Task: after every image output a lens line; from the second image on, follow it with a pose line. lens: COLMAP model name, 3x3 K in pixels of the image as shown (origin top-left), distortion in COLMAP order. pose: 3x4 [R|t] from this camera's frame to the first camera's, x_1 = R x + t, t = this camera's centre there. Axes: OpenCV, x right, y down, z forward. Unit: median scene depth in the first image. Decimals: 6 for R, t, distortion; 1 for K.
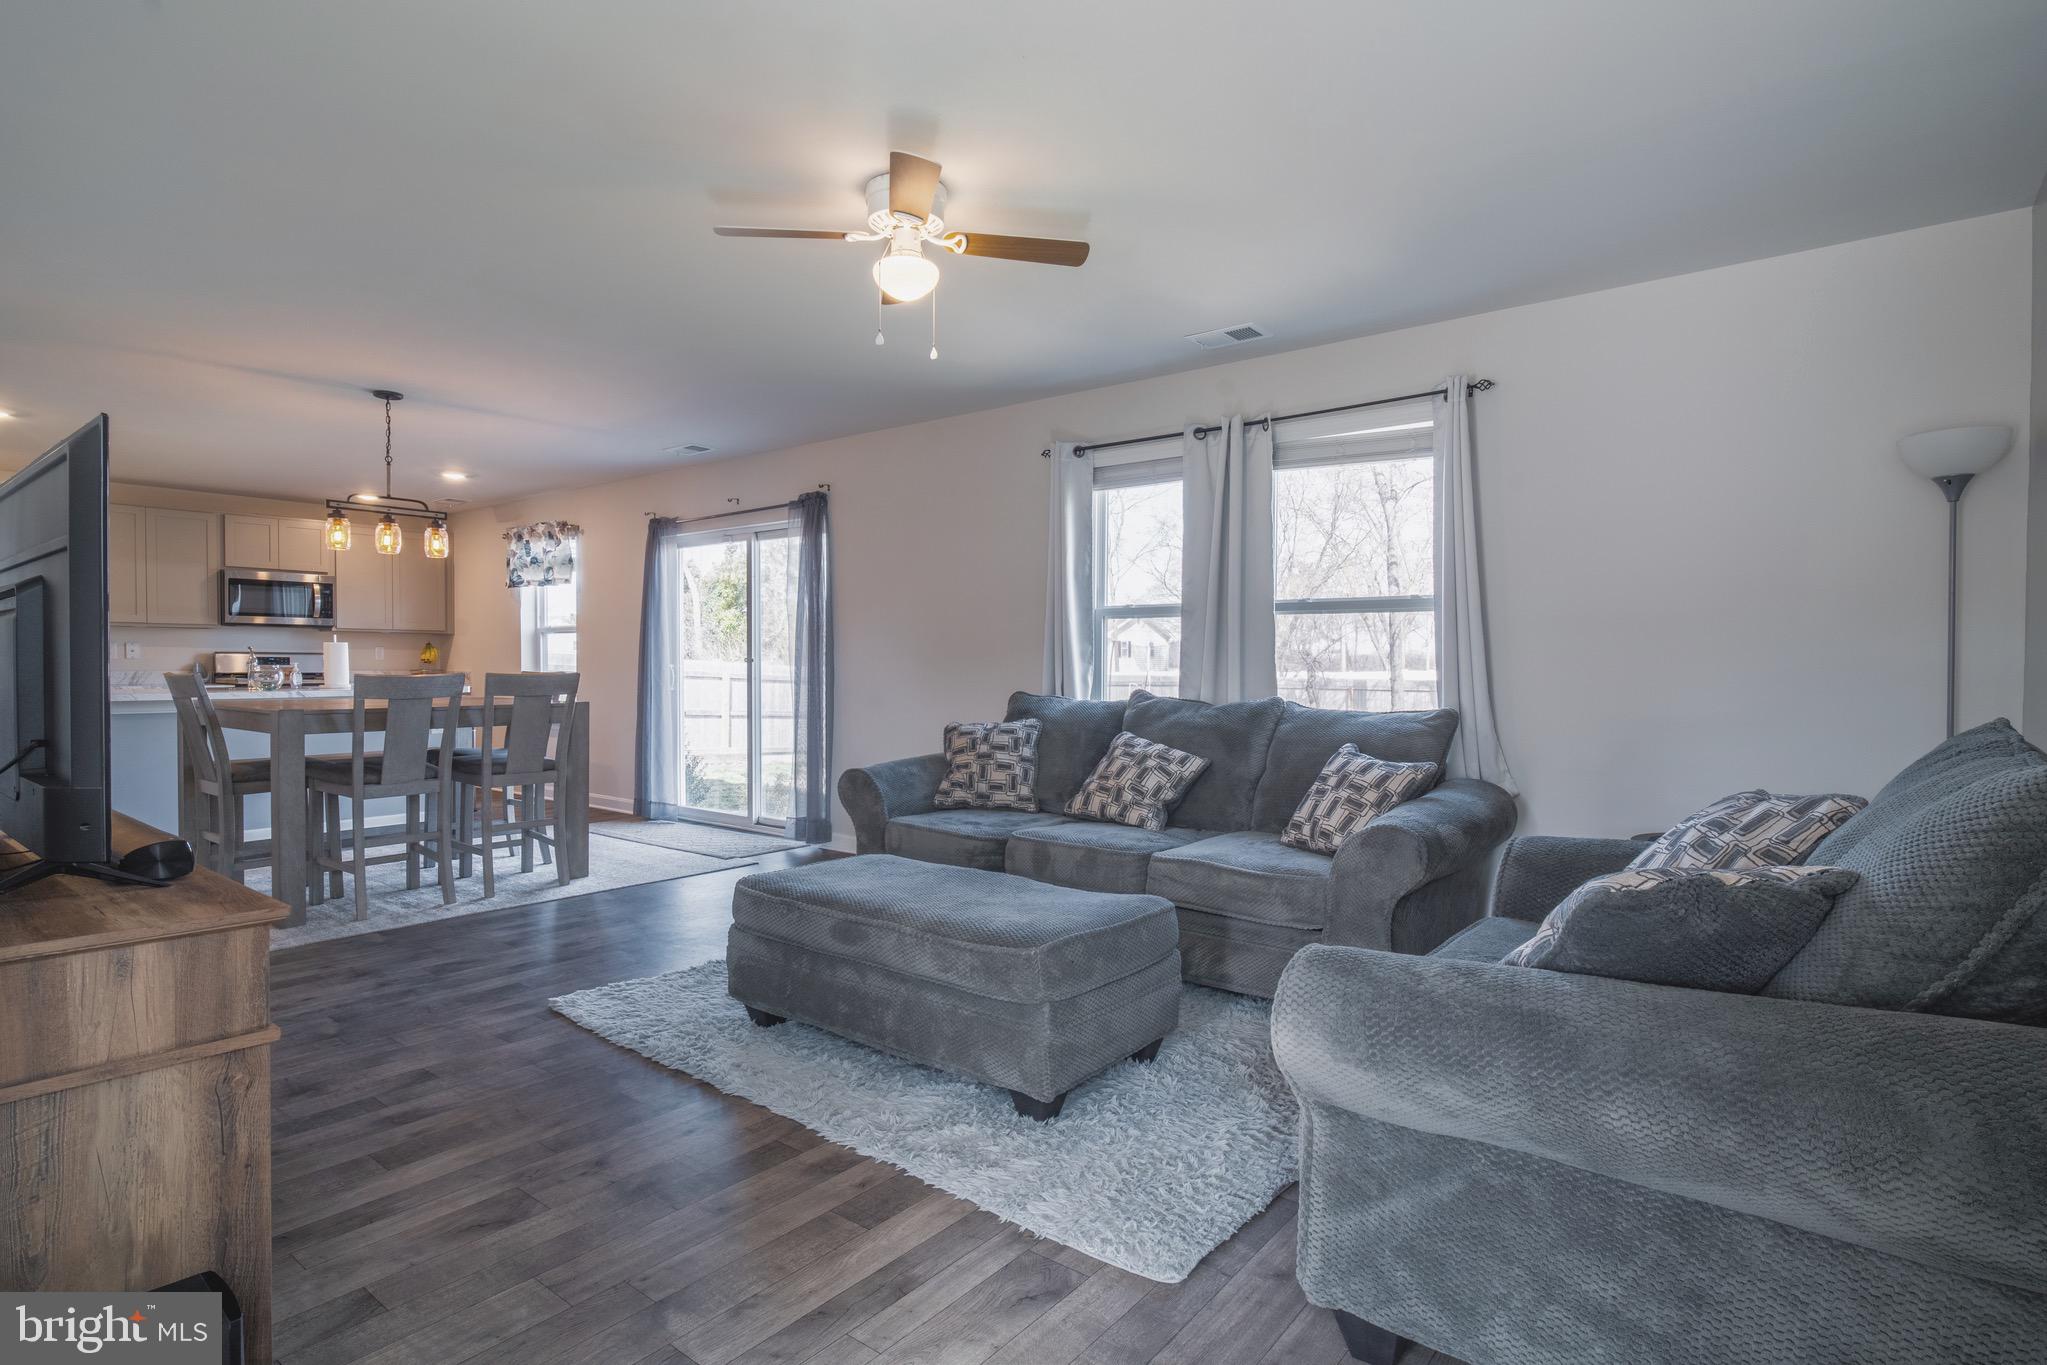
lens RADIAL K [[1036.7, 0, 1018.4], [0, 1036.7, 686.6], [0, 0, 1]] dist [-0.001642, -0.000597]
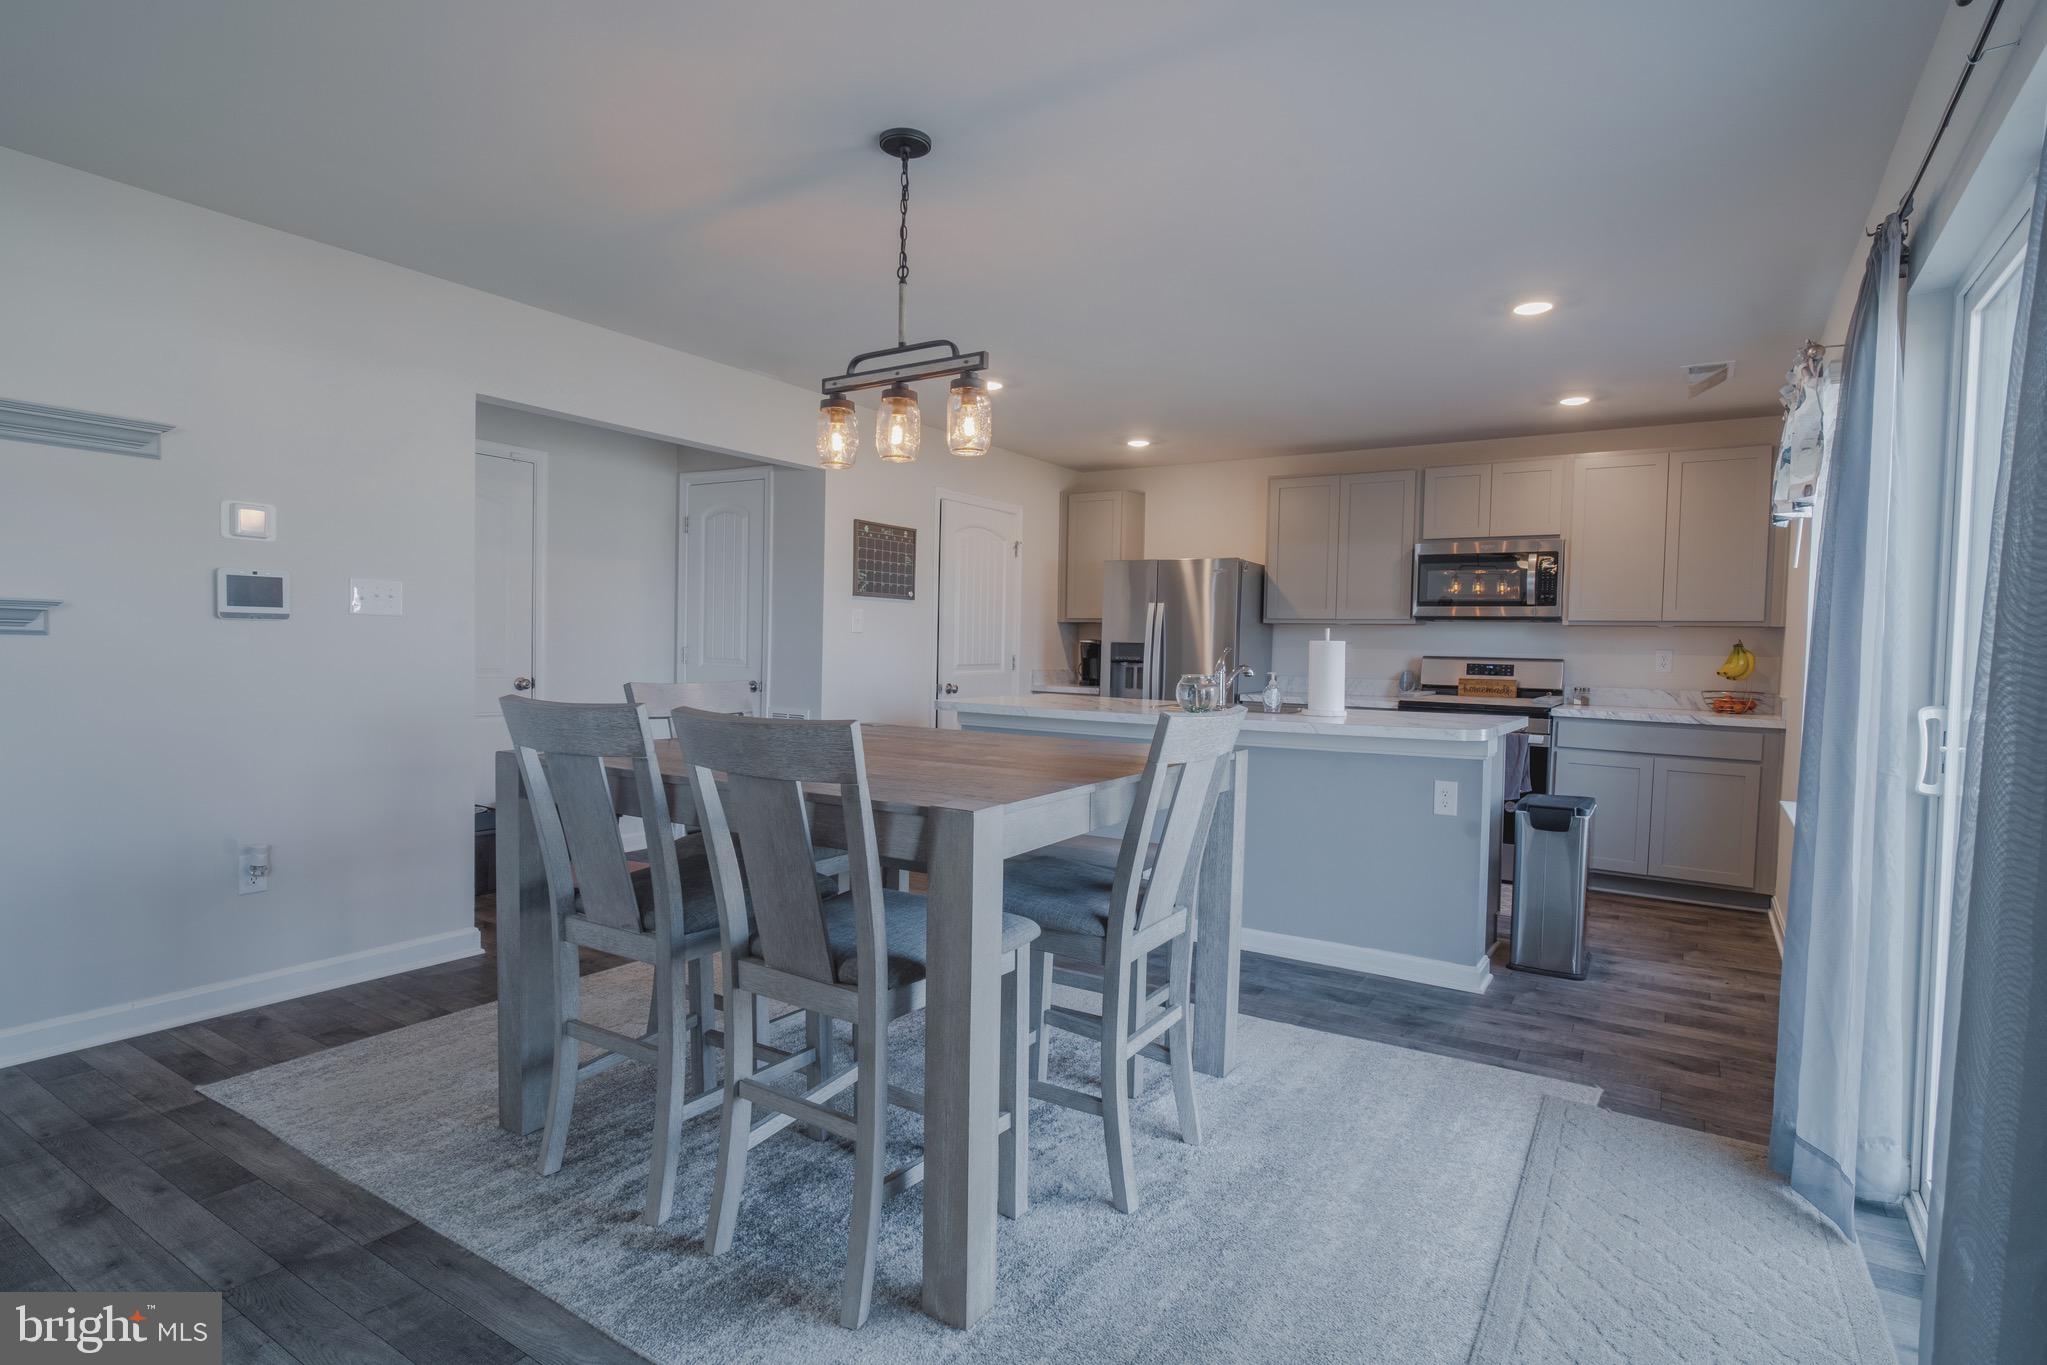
lens RADIAL K [[1036.7, 0, 1018.4], [0, 1036.7, 686.6], [0, 0, 1]] dist [-0.001642, -0.000597]
pose [[0.106248, 0.037338, -0.993638, -0.059012], [-0.043939, 0.998495, 0.032823, -0.023519], [0.993368, 0.040172, 0.107728, 0.643232]]
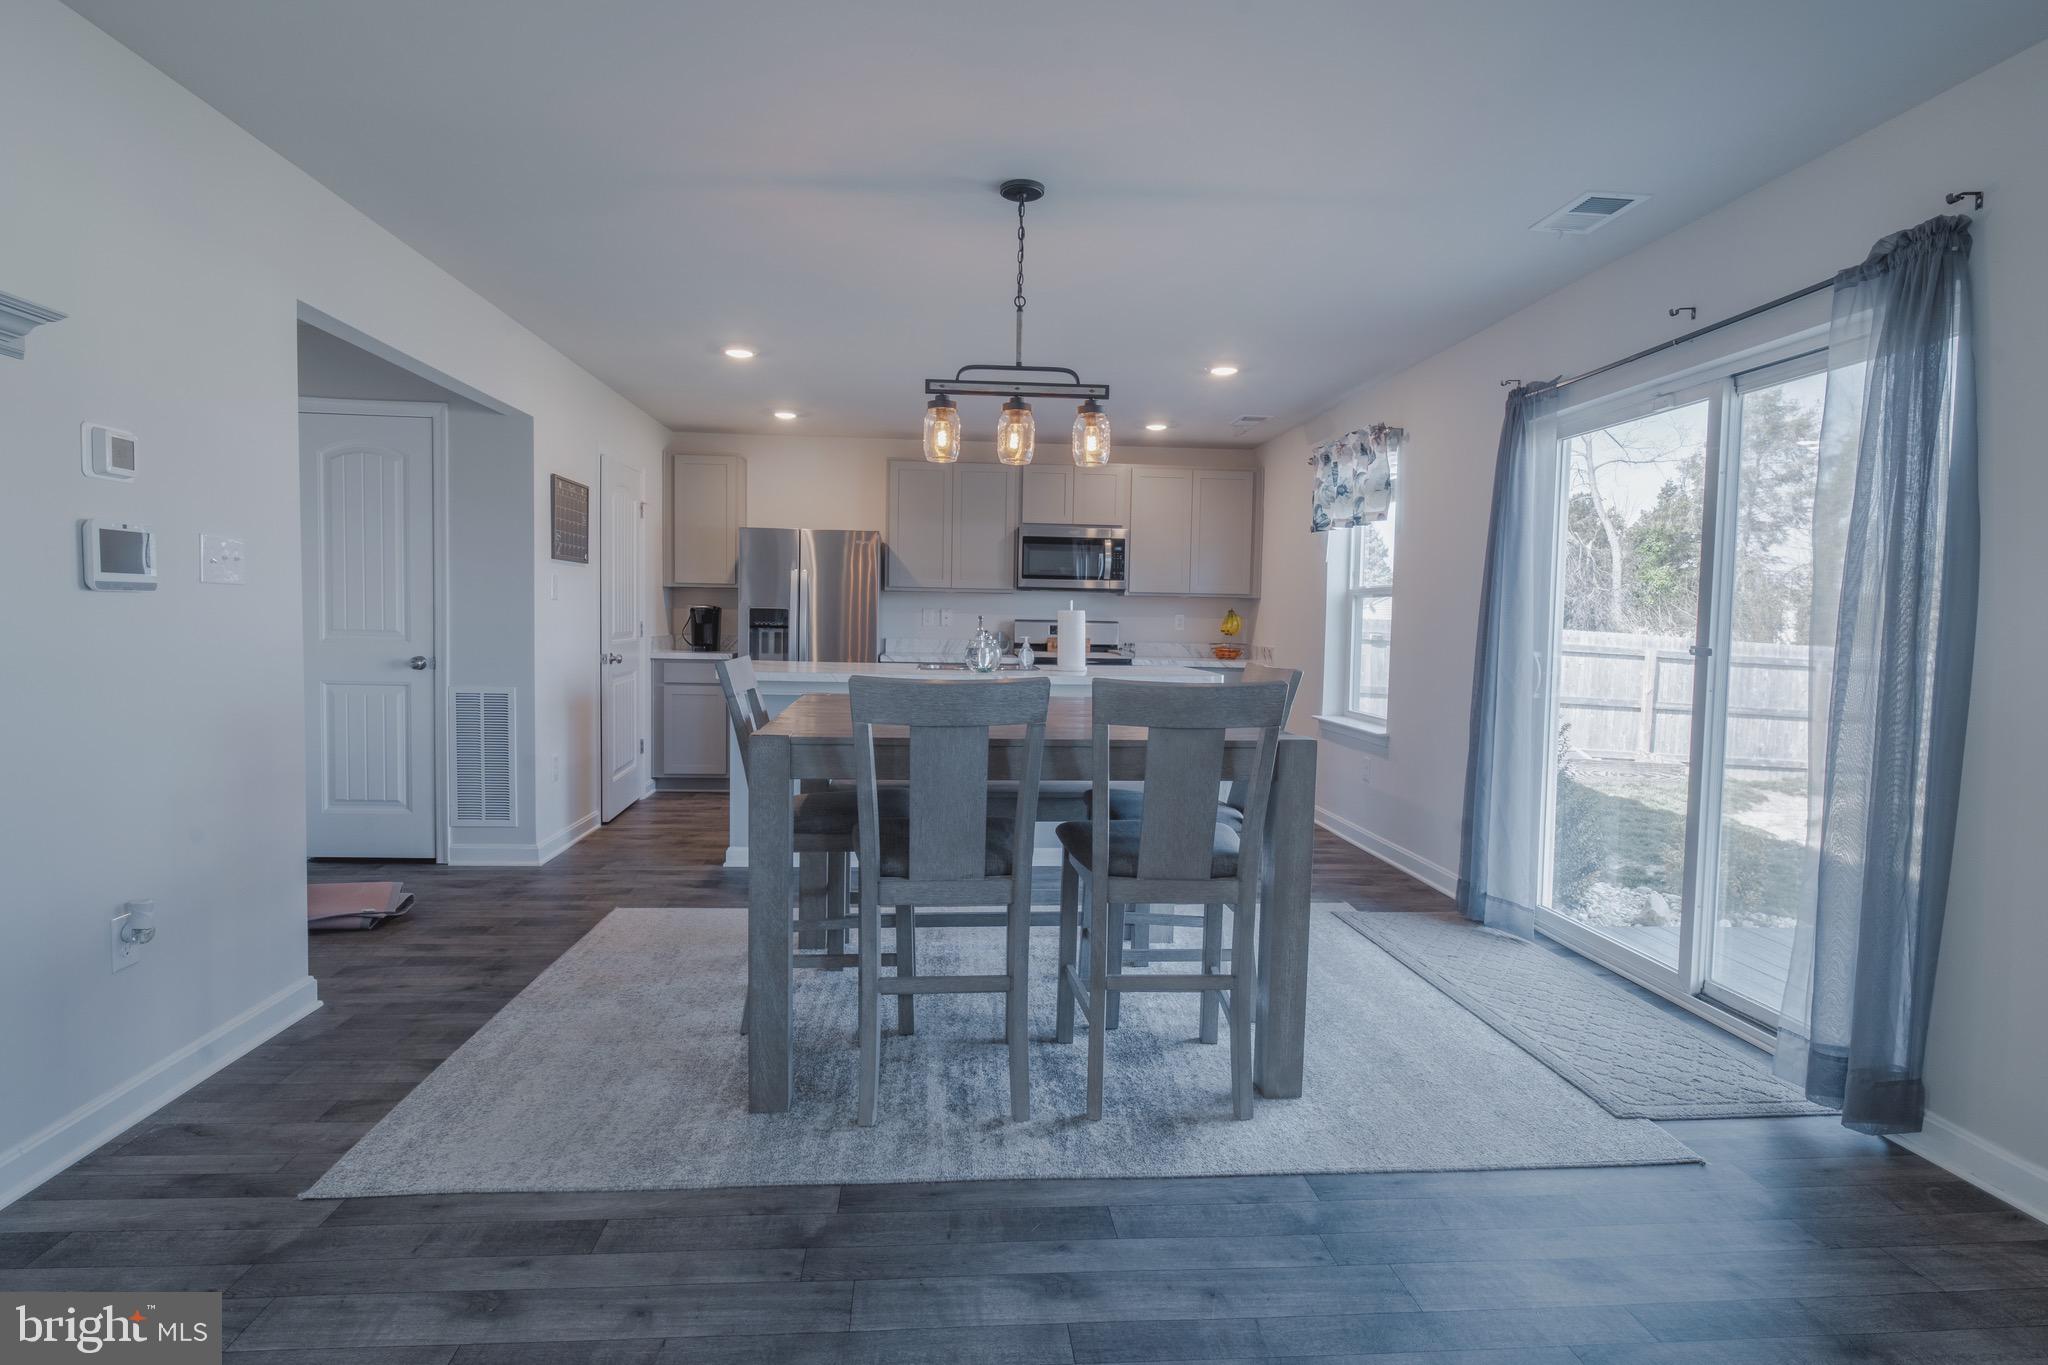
lens RADIAL K [[1062.0, 0, 1012.3], [0, 1062.0, 679.0], [0, 0, 1]] dist [0.000248, 0.000755]
pose [[0.683733, 0.051033, -0.727945, -0.102265], [-0.032306, 0.998690, 0.039670, -0.018545], [0.729016, -0.003607, 0.684487, 0.371211]]
